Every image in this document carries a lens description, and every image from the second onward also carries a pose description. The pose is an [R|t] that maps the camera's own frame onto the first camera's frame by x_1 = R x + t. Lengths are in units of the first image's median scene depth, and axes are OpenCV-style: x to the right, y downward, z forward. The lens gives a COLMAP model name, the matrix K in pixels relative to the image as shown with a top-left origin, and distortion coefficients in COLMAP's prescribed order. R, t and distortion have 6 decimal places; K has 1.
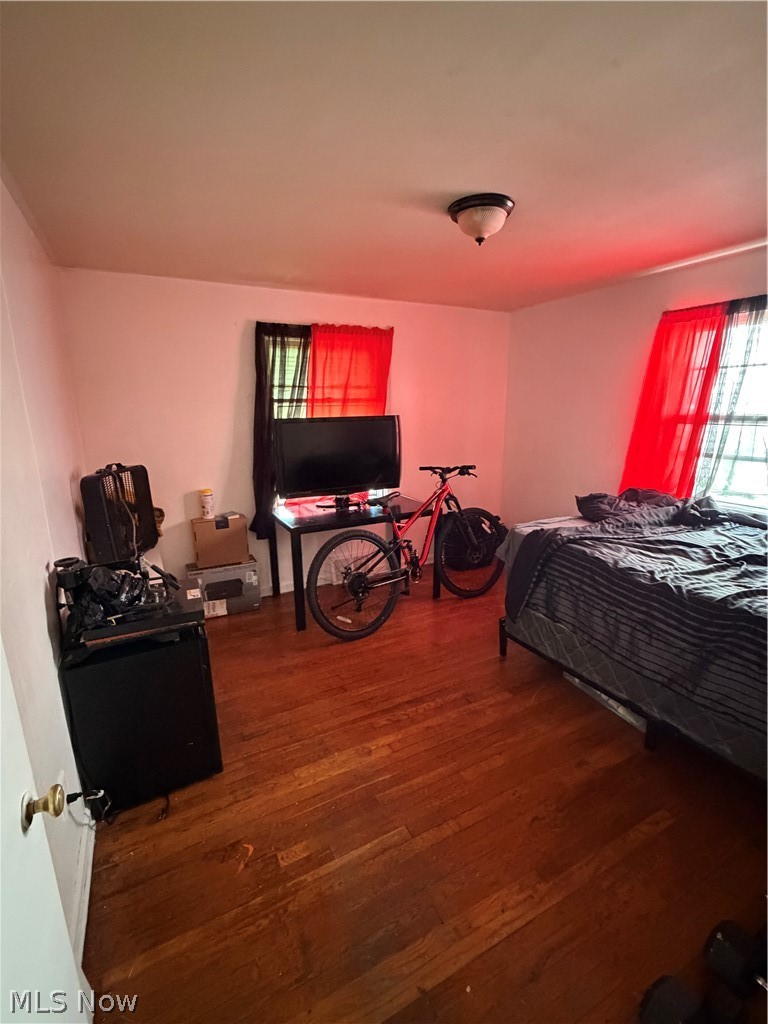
lens RADIAL K [[438.5, 0, 377.6], [0, 438.5, 508.3], [0, 0, 1]] dist [-0.008296, -0.000065]
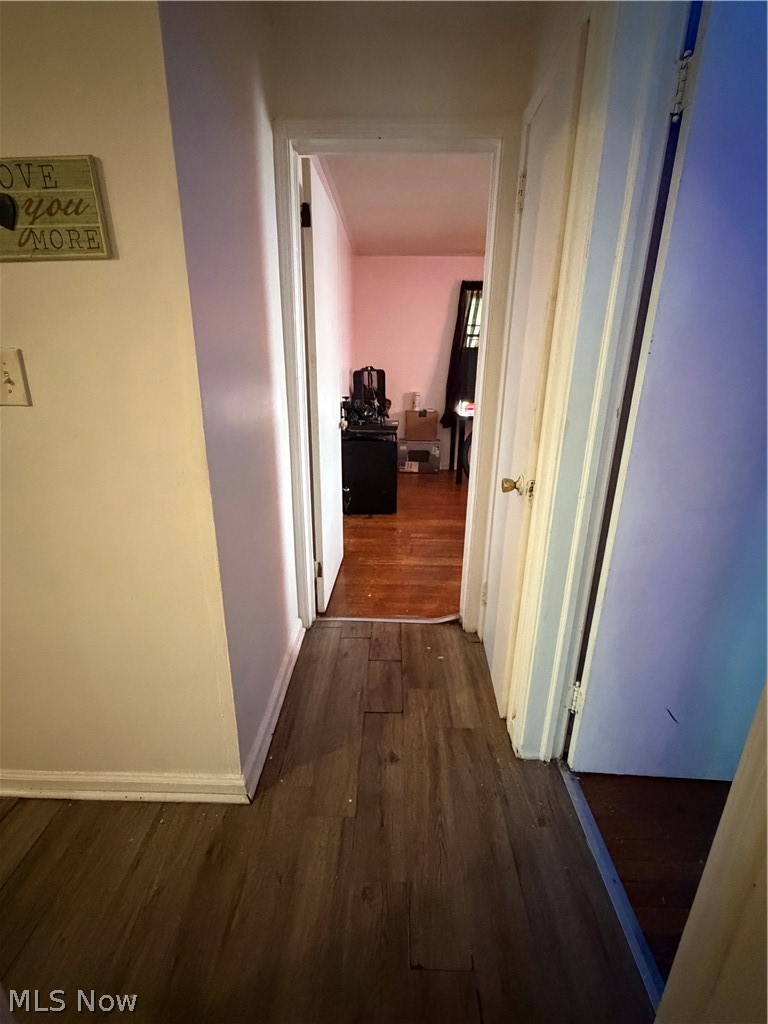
lens RADIAL K [[438.5, 0, 387.6], [0, 438.5, 509.5], [0, 0, 1]] dist [-0.008296, -0.000065]
pose [[0.875986, 0.167705, -0.452243, 0.311304], [-0.128778, 0.984891, 0.115787, 0.207905], [0.464827, -0.043189, 0.884347, -0.485006]]
